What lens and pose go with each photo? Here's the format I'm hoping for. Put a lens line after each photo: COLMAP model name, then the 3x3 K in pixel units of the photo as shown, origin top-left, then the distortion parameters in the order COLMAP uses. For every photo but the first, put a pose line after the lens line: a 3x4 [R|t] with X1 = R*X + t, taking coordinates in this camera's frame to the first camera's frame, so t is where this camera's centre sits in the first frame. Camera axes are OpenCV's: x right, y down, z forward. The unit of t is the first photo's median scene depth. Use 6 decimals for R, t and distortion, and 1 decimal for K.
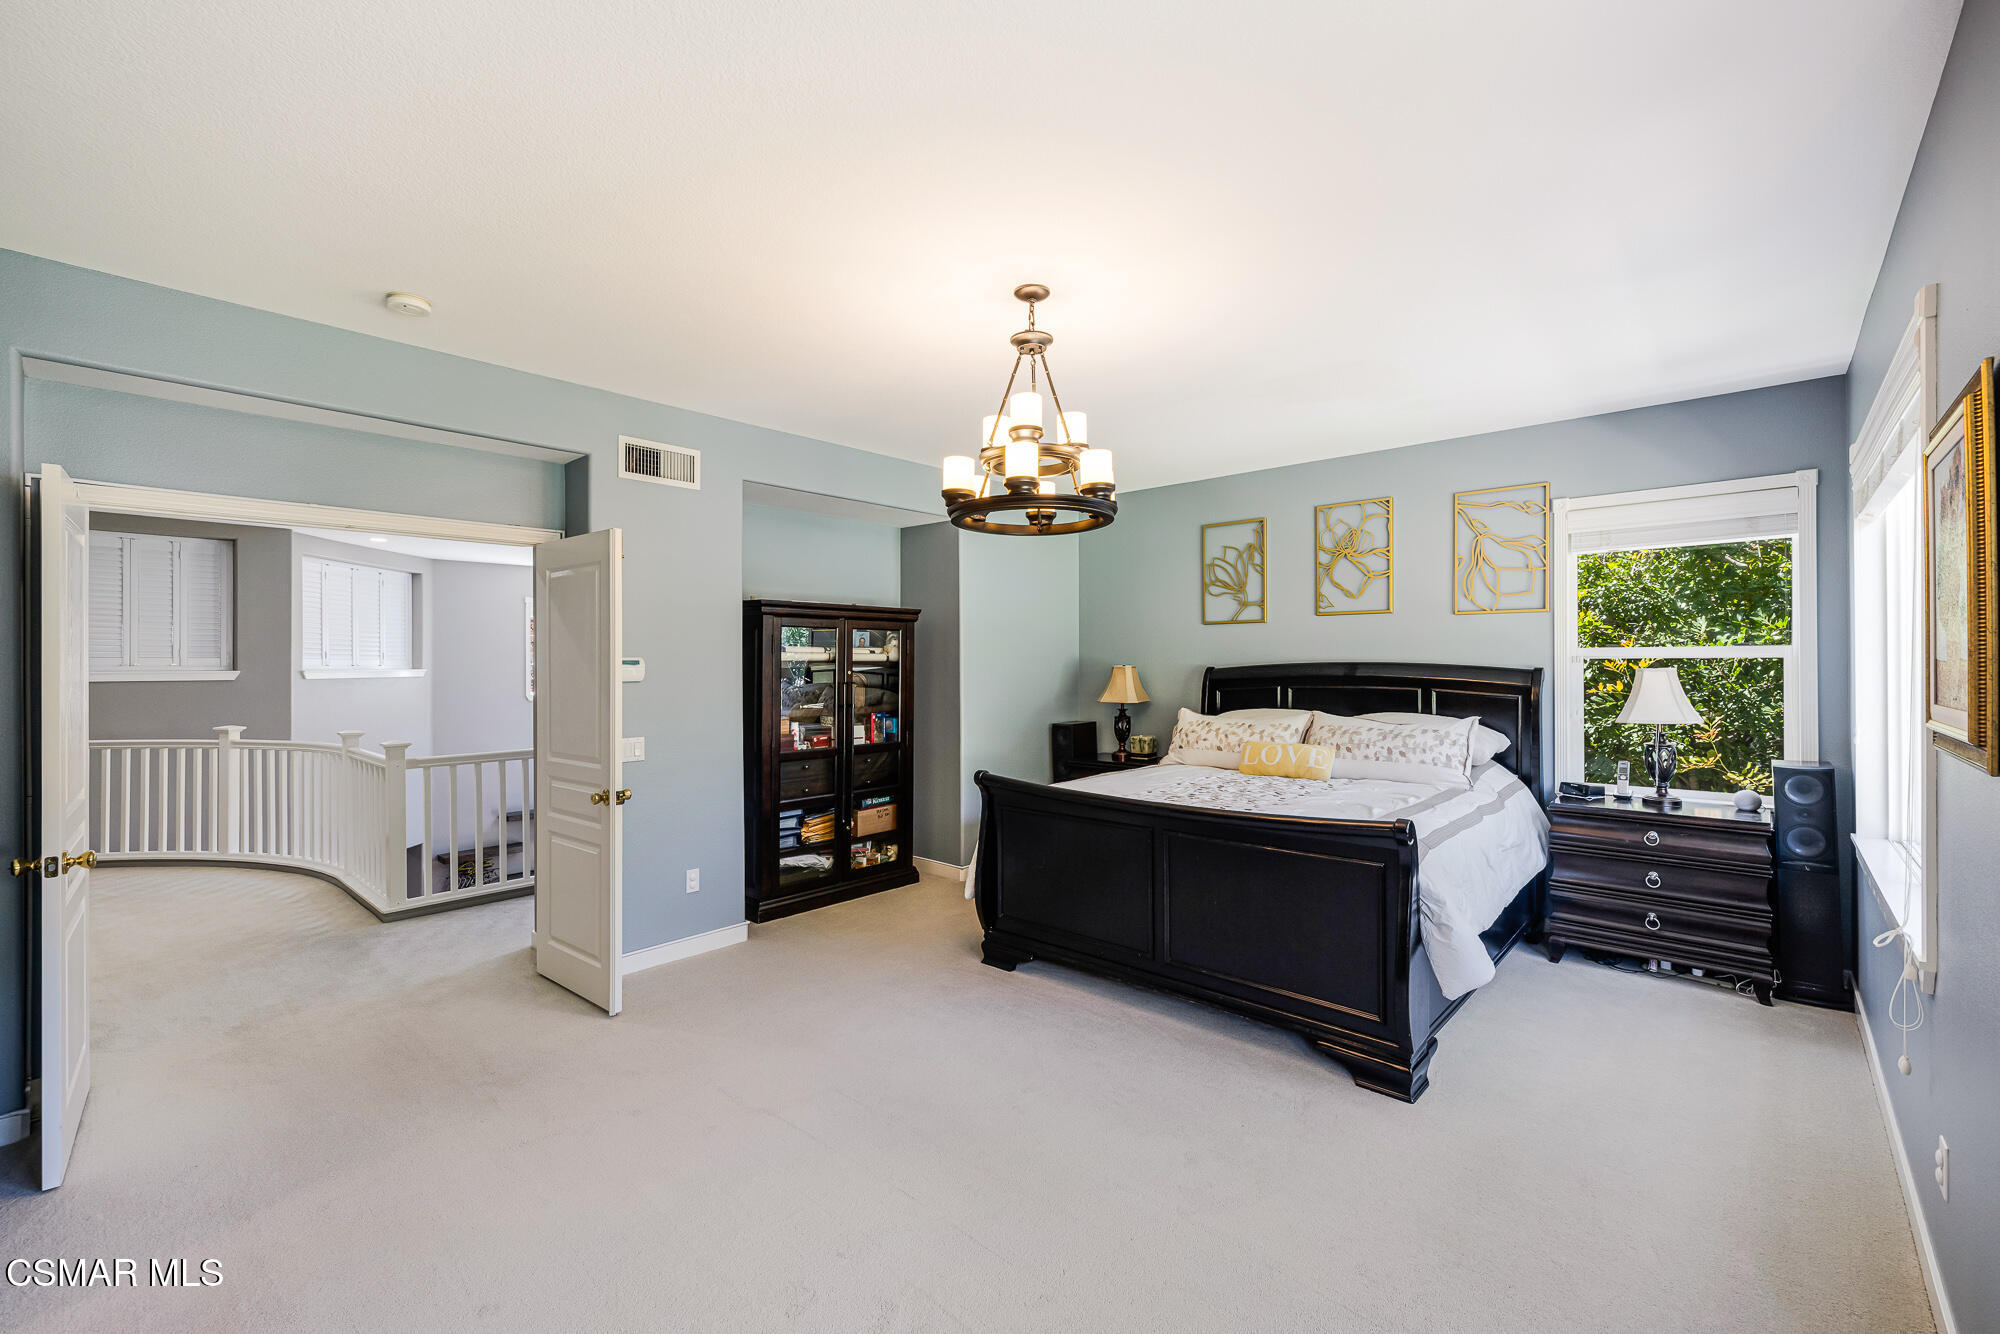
lens RADIAL K [[844.4, 0, 1010.4], [0, 844.4, 664.5], [0, 0, 1]] dist [0.017711, 0.001332]
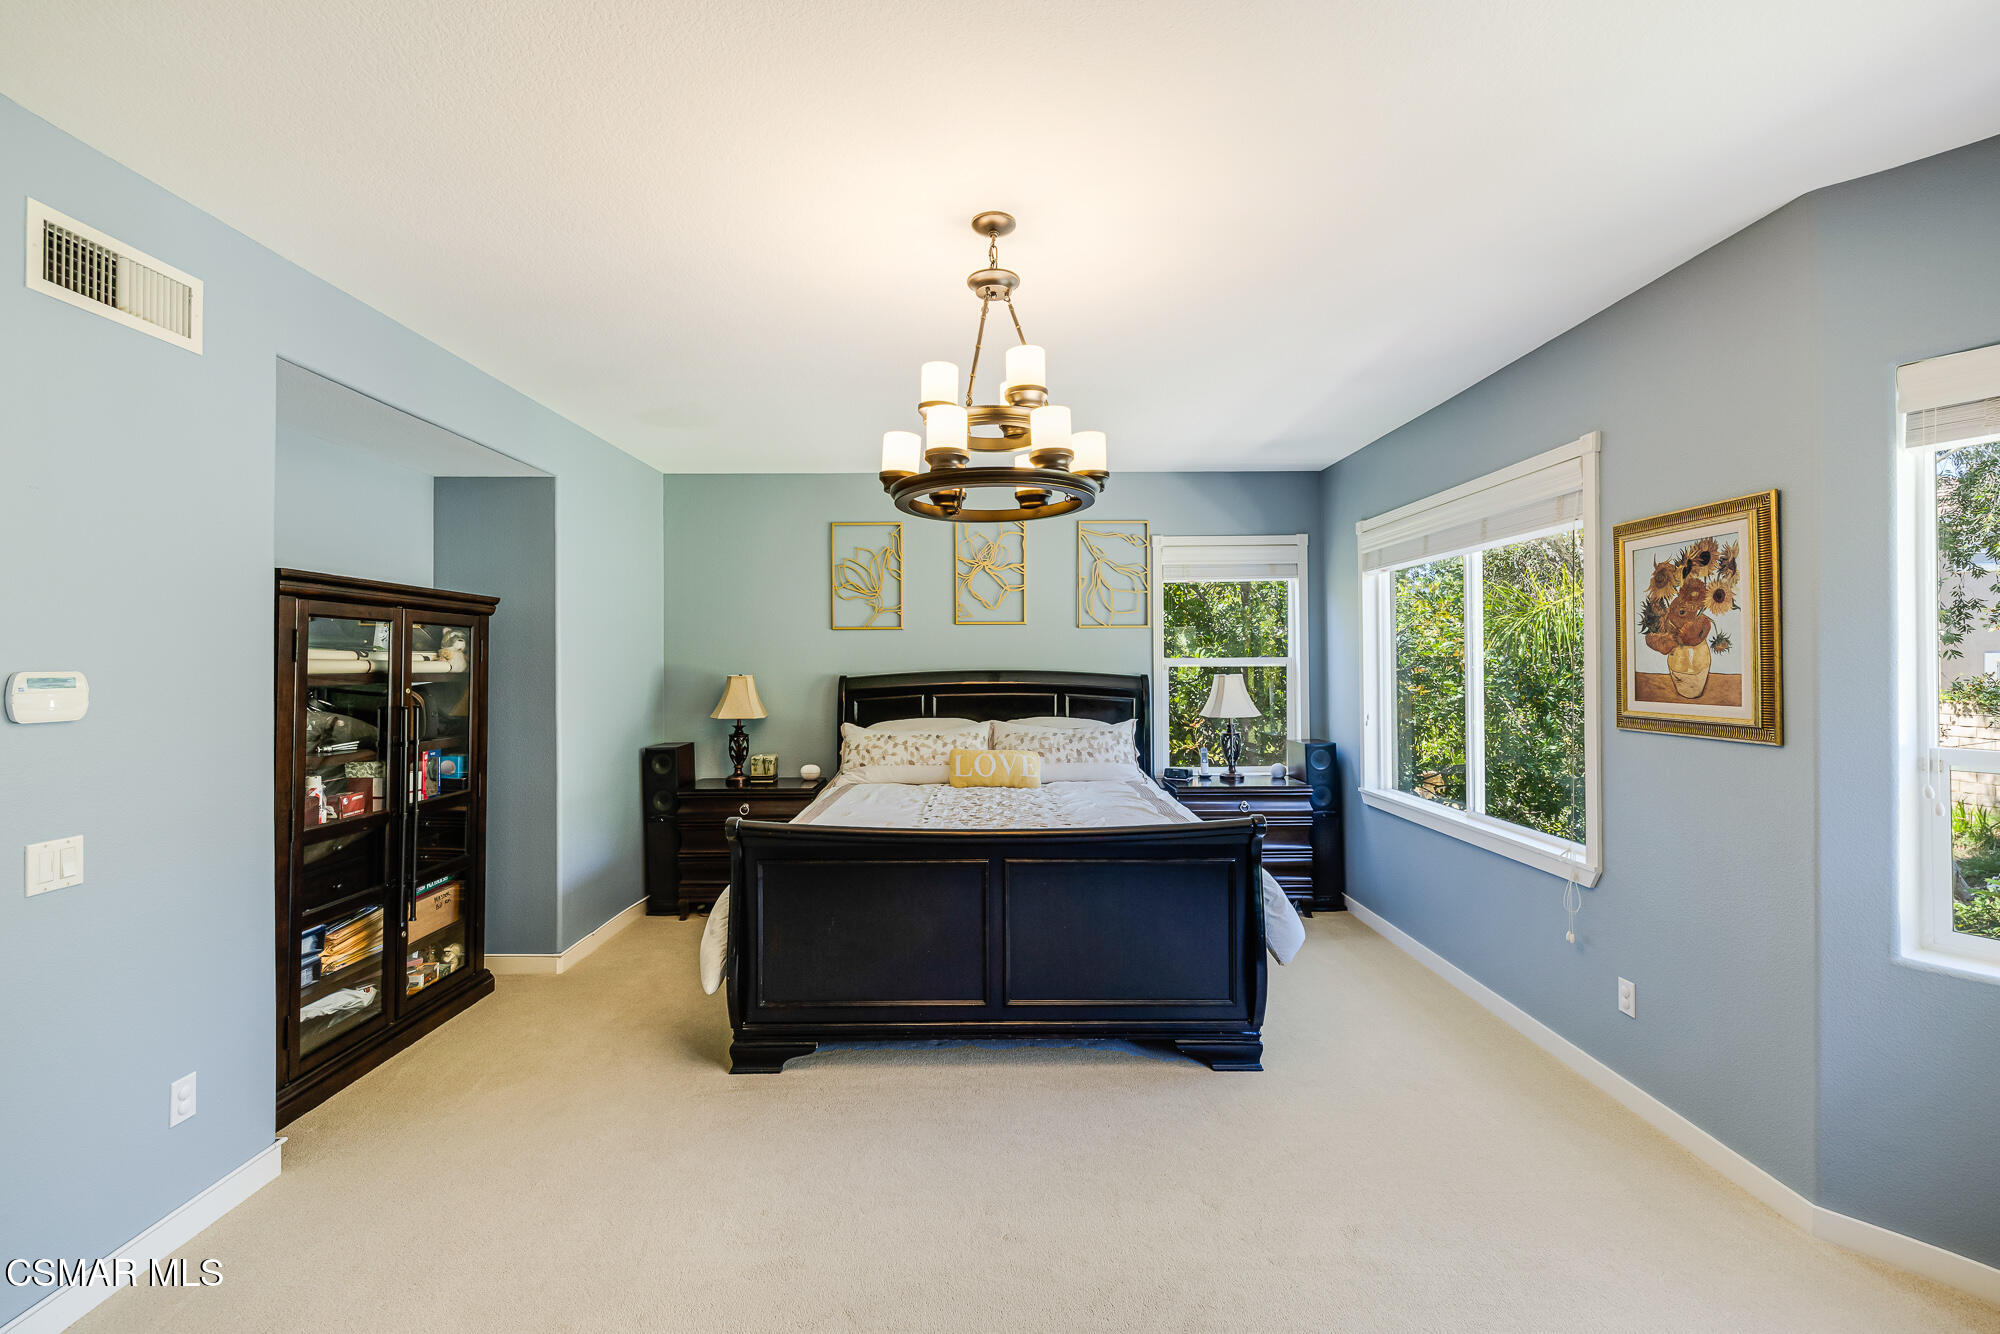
lens RADIAL K [[844.4, 0, 1000.0], [0, 844.4, 658.5], [0, 0, 1]] dist [0.017711, 0.001332]
pose [[0.747388, 0.003507, 0.664379, -0.298985], [0.004274, 0.999940, -0.010086, -0.006972], [-0.664374, 0.010378, 0.747328, 0.226392]]
